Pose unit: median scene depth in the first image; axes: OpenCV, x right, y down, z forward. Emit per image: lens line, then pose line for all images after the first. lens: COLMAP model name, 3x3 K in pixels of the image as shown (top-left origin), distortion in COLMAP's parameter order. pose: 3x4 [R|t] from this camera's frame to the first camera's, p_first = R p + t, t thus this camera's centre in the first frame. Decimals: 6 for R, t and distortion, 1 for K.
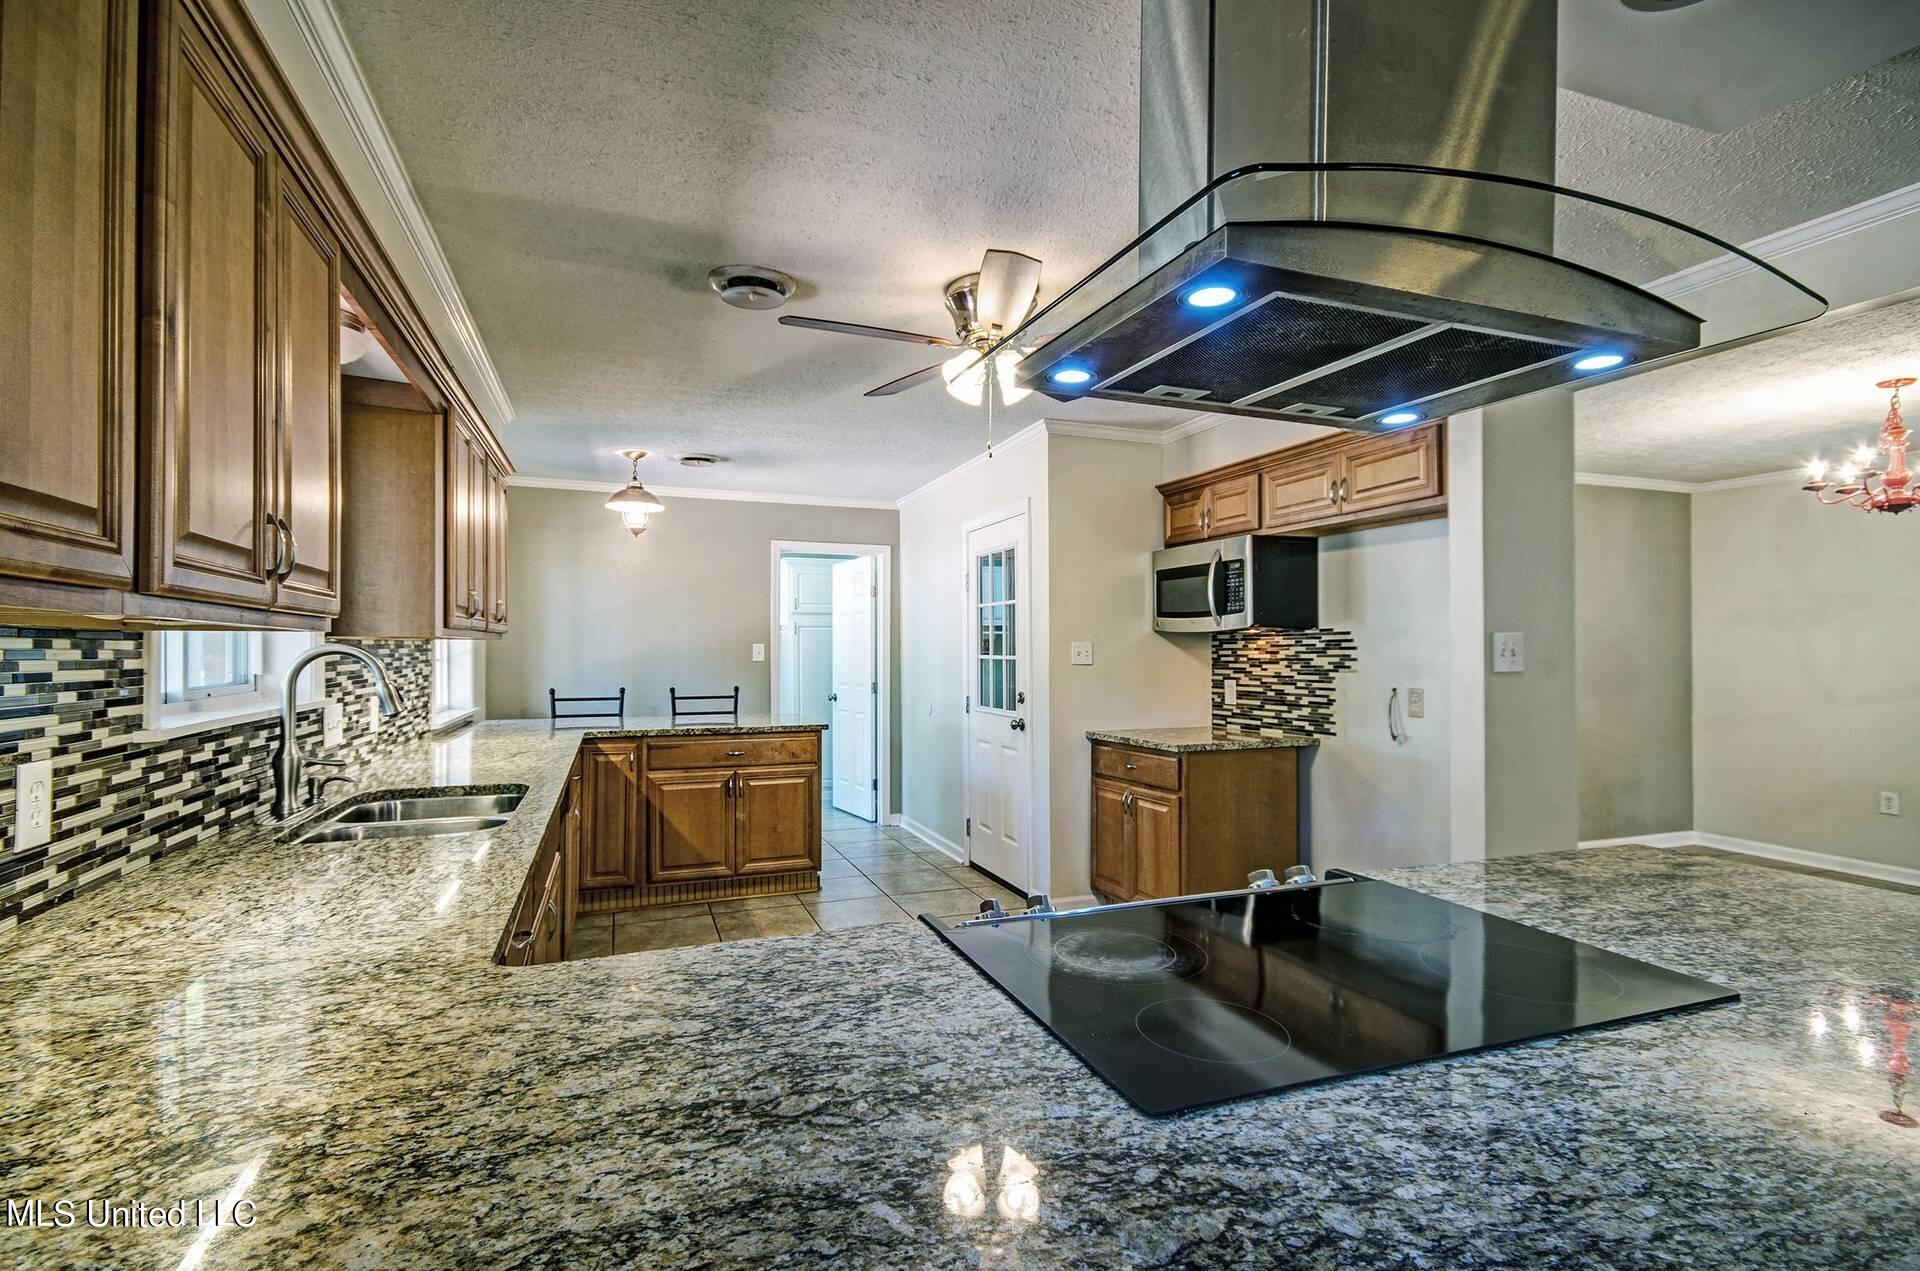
lens RADIAL K [[884.6, 0, 941.4], [0, 884.6, 634.6], [0, 0, 1]] dist [0.021406, 0.000126]
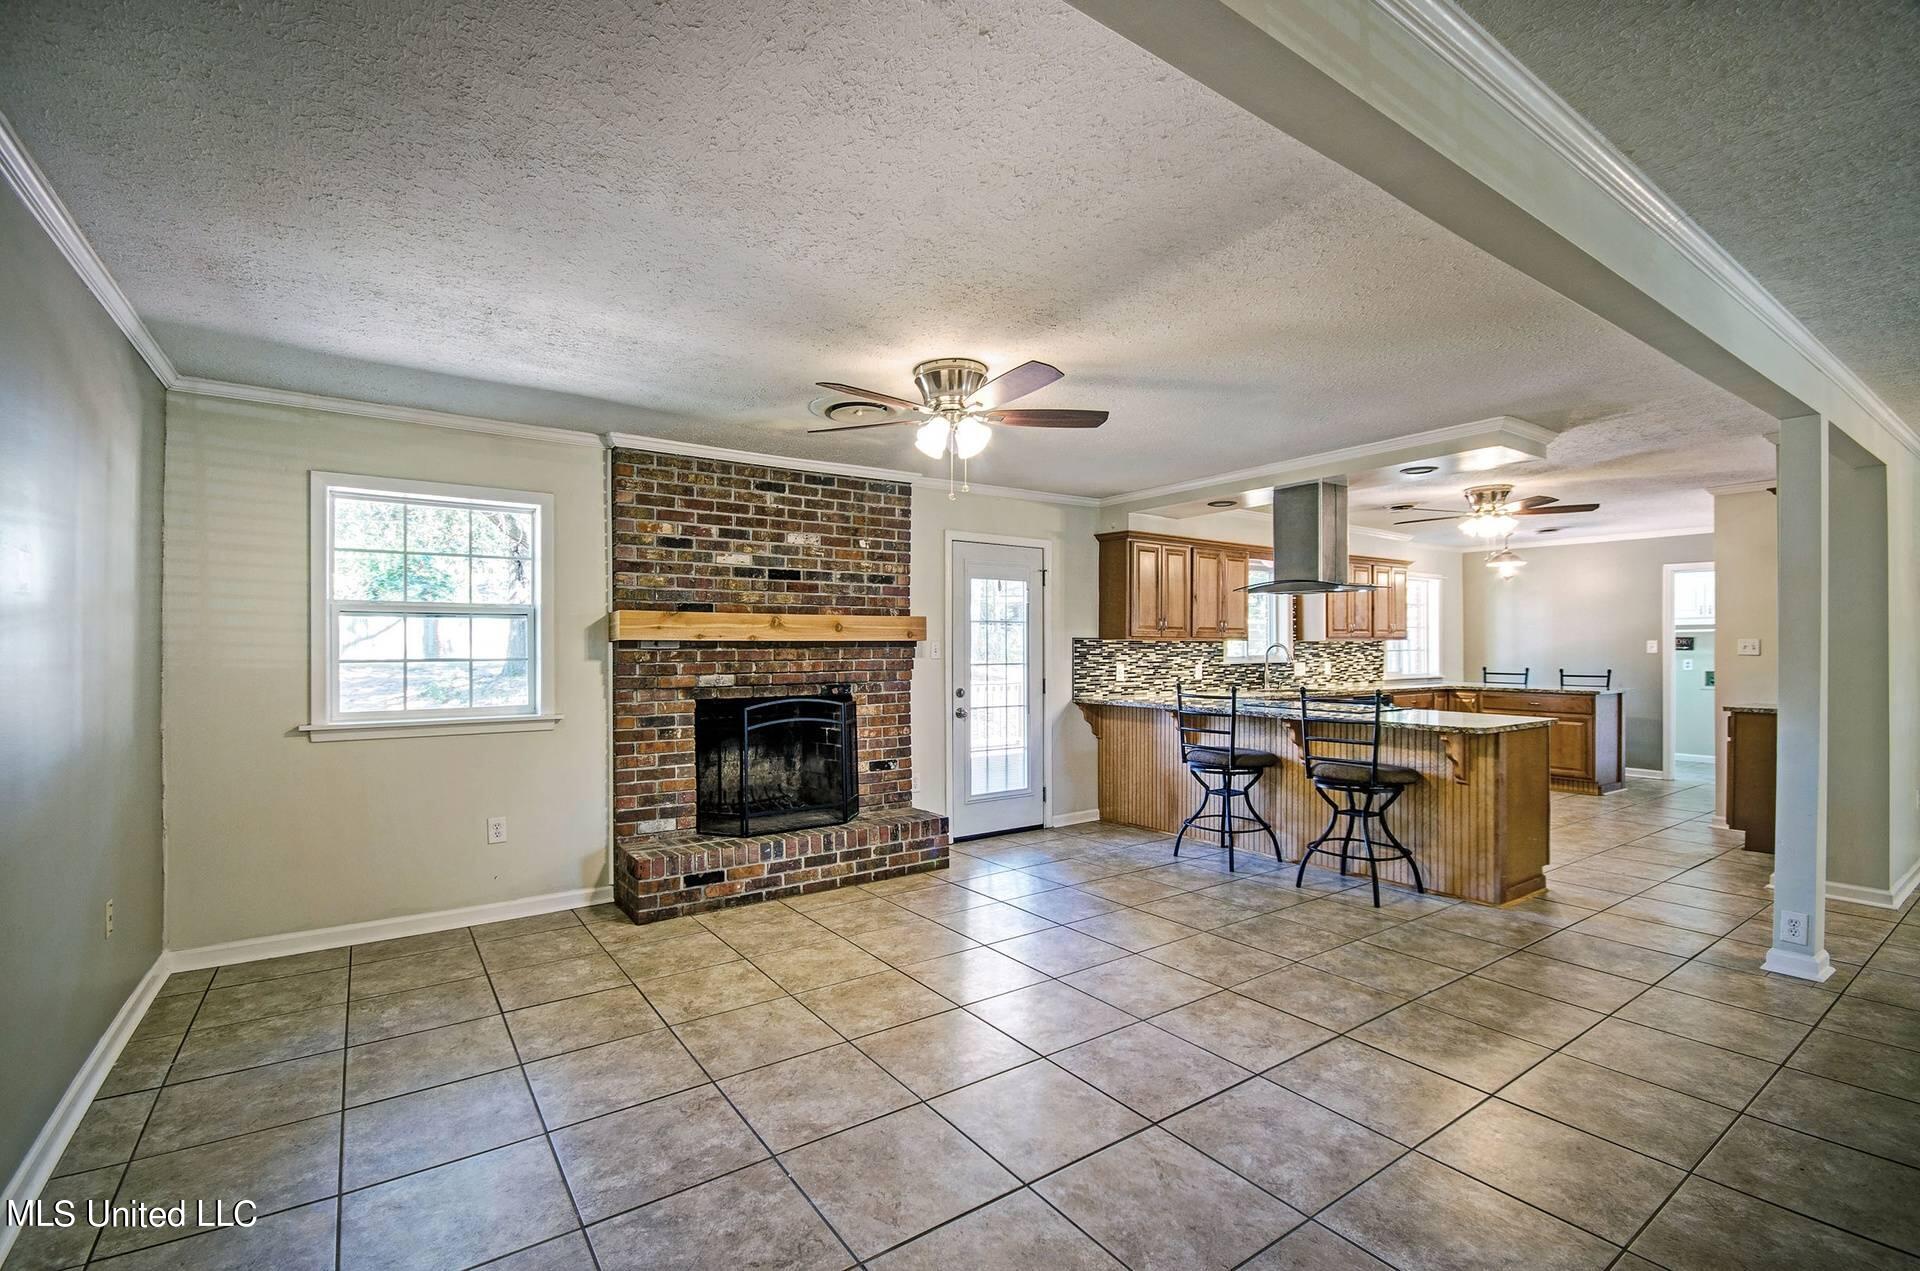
lens RADIAL K [[845.6, 0, 960.3], [0, 845.6, 642.0], [0, 0, 1]] dist [0.027262, -0.017021]
pose [[0.267223, -0.004681, -0.963623, 1.152157], [0.017301, 0.999850, -0.000059, -0.008573], [0.963479, -0.016656, 0.267264, -0.576643]]
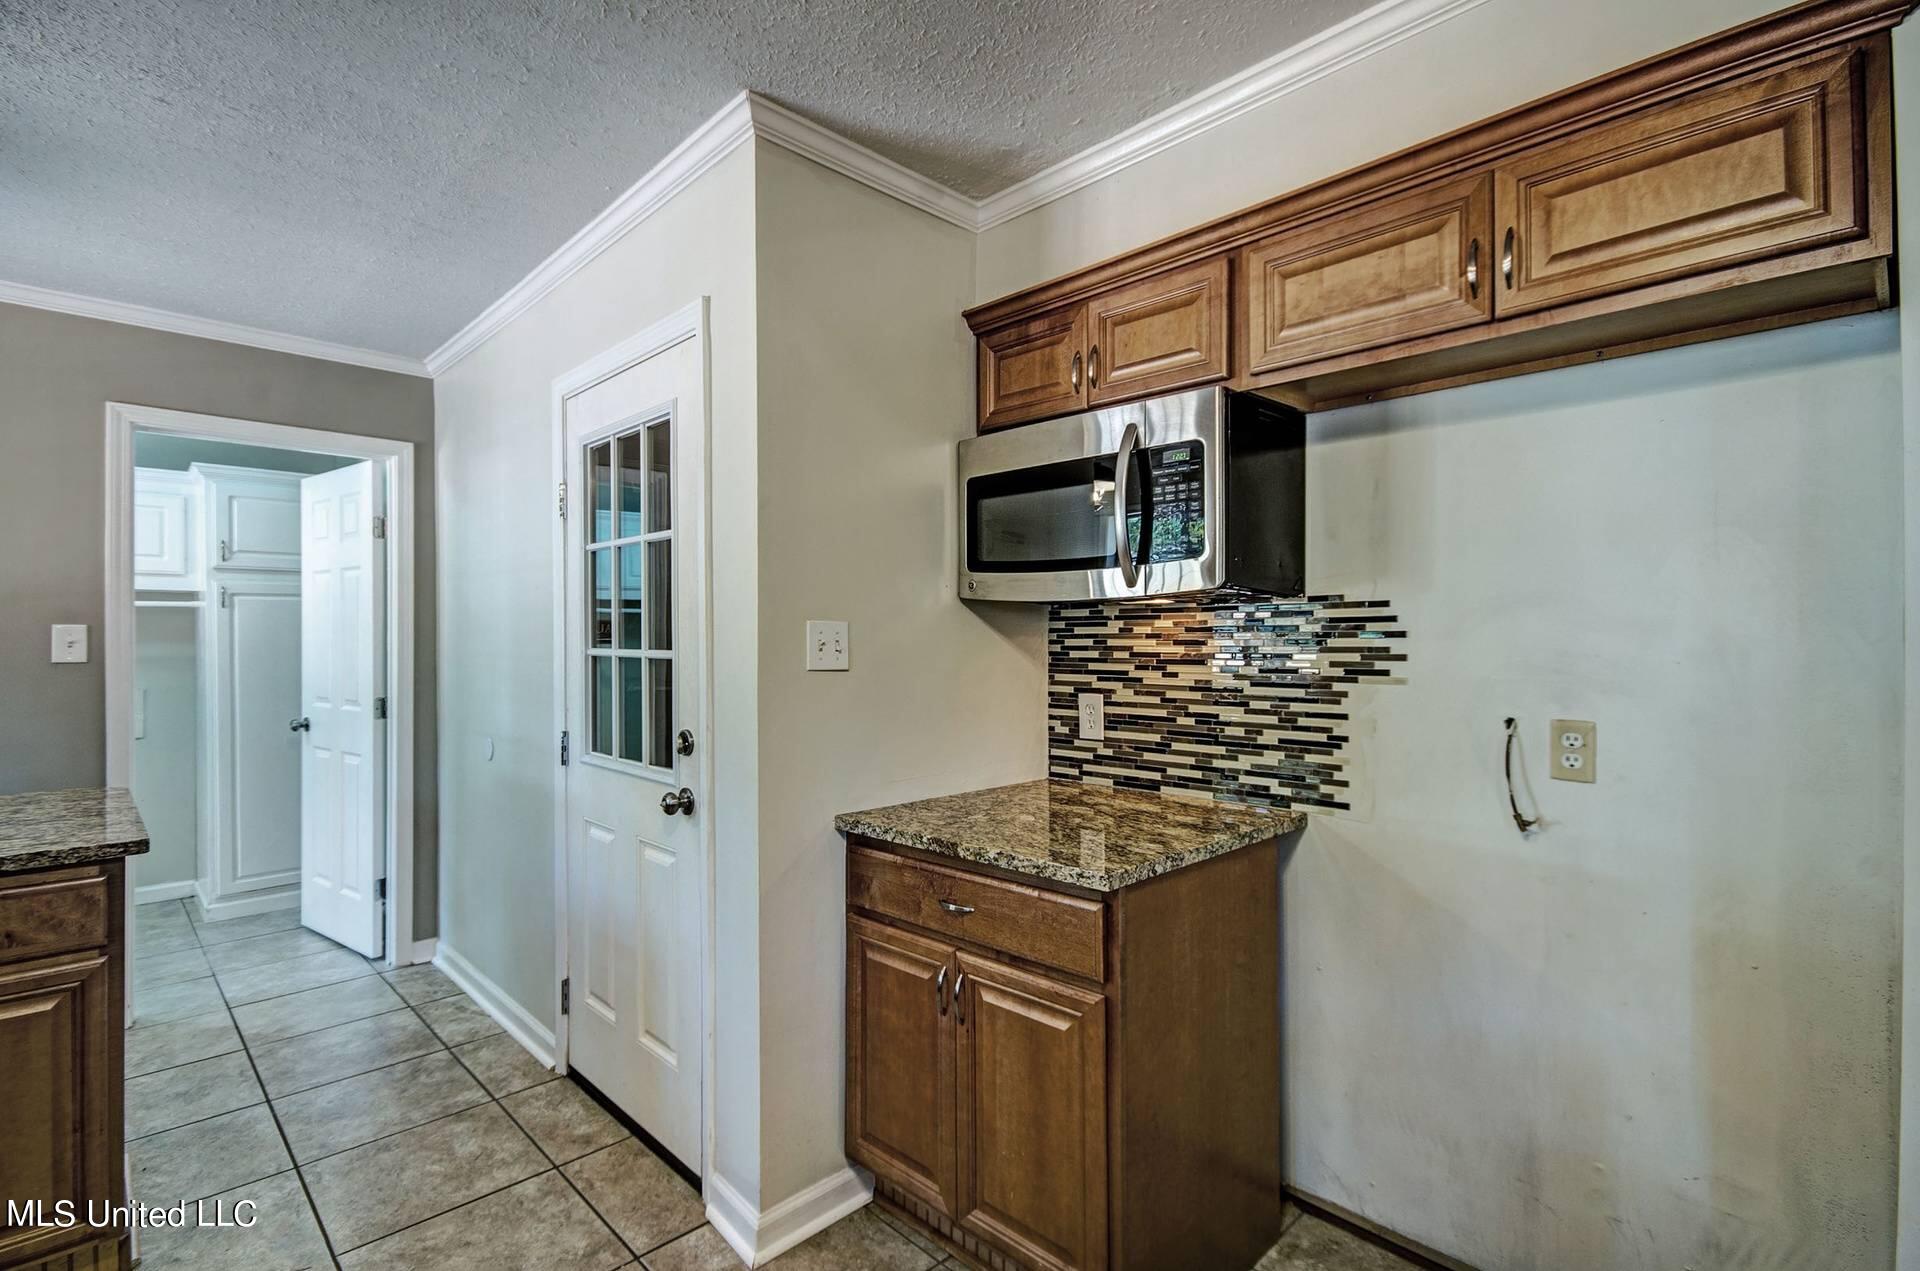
lens RADIAL K [[884.6, 0, 941.4], [0, 884.6, 634.6], [0, 0, 1]] dist [0.021406, 0.000126]
pose [[0.916569, -0.001465, 0.399874, 0.029889], [-0.005556, 0.999850, 0.016400, 0.007562], [-0.399838, -0.017253, 0.916423, 0.564657]]
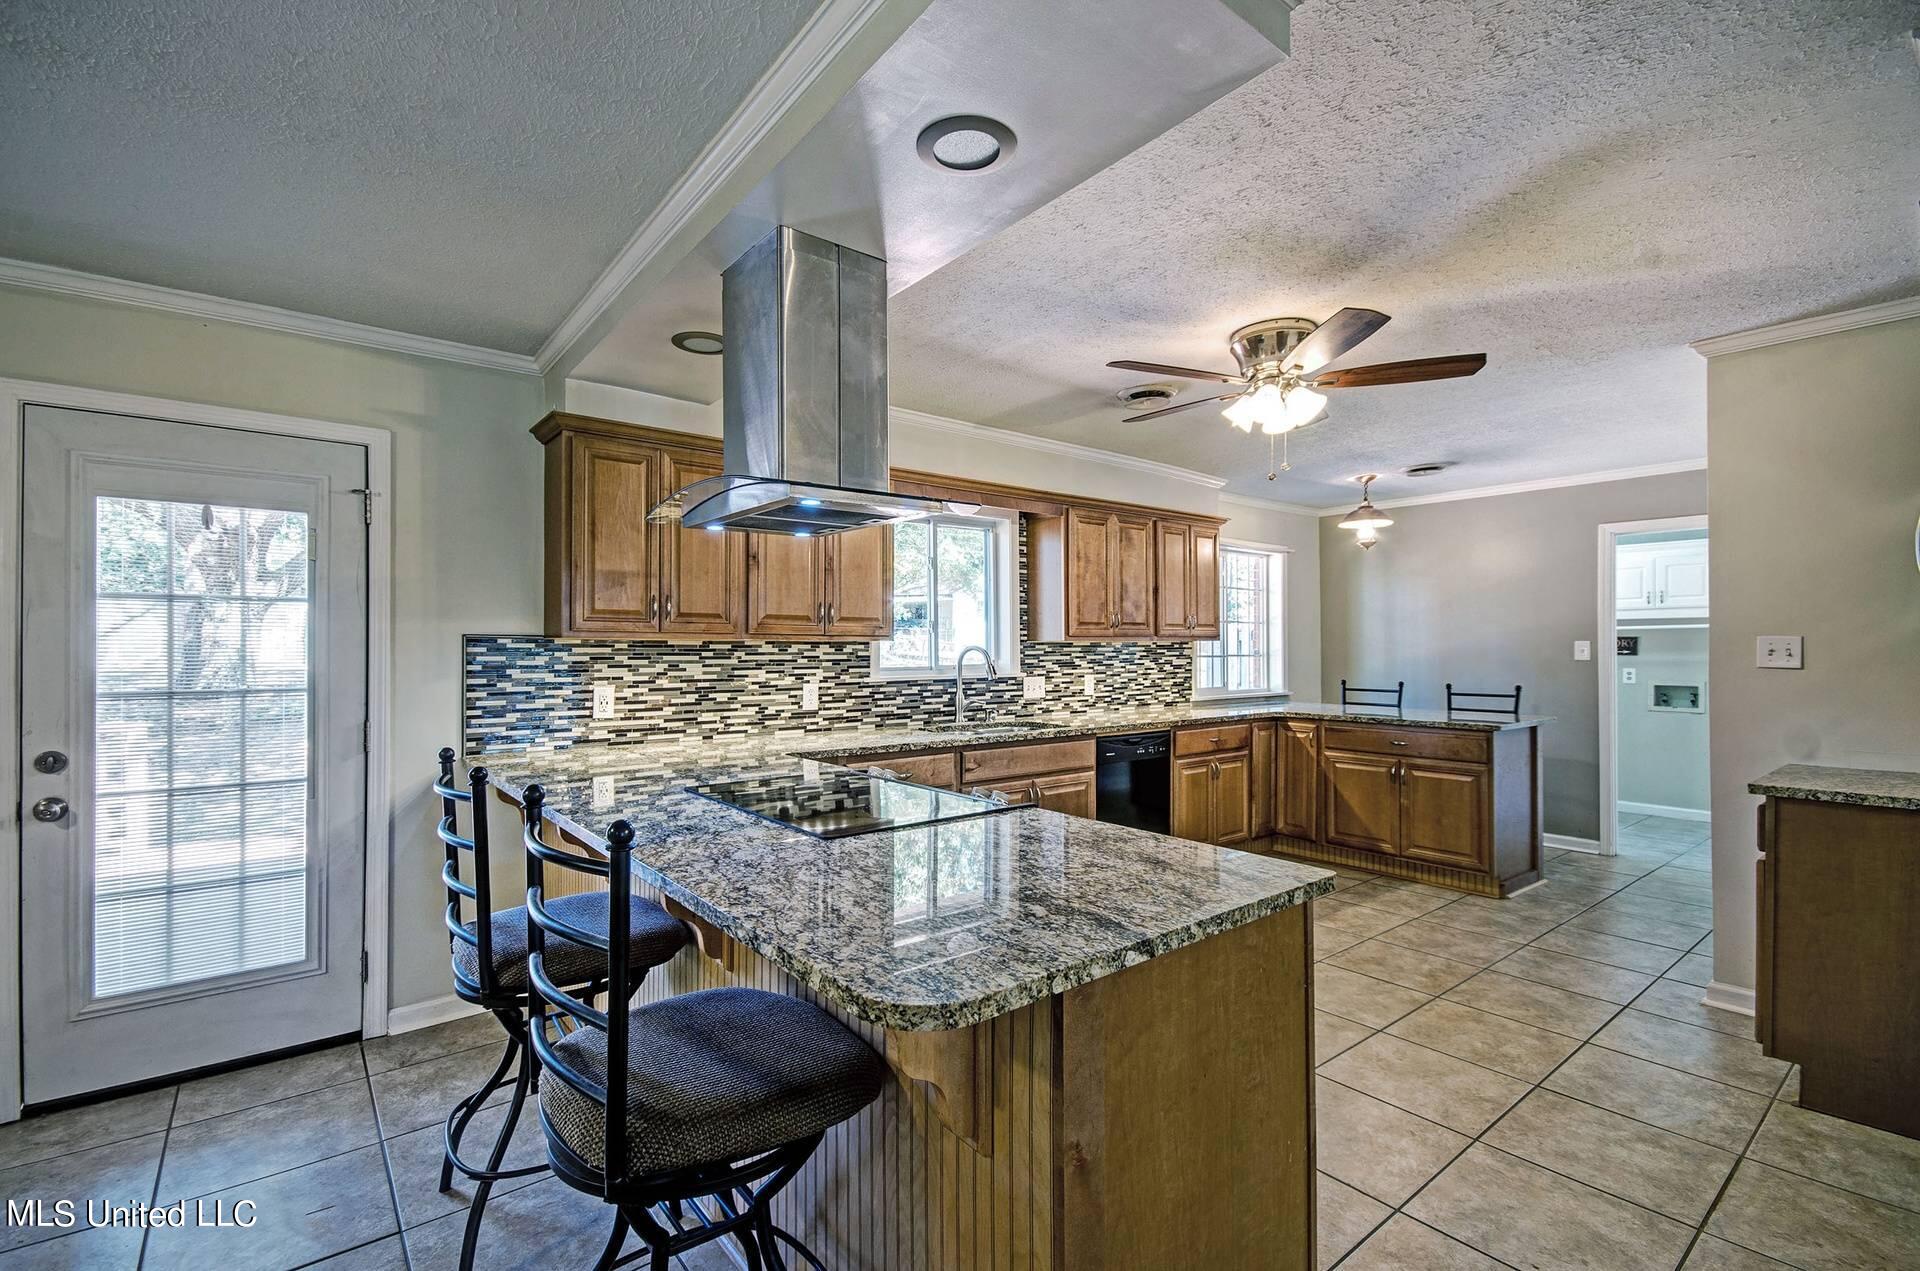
lens RADIAL K [[849.1, 0, 942.8], [0, 849.1, 639.0], [0, 0, 1]] dist [0.008031, -0.000304]
pose [[0.310609, -0.010062, -0.950485, 0.613085], [0.017327, 0.999838, -0.004922, 0.001972], [0.950380, -0.014940, 0.310733, 0.156712]]
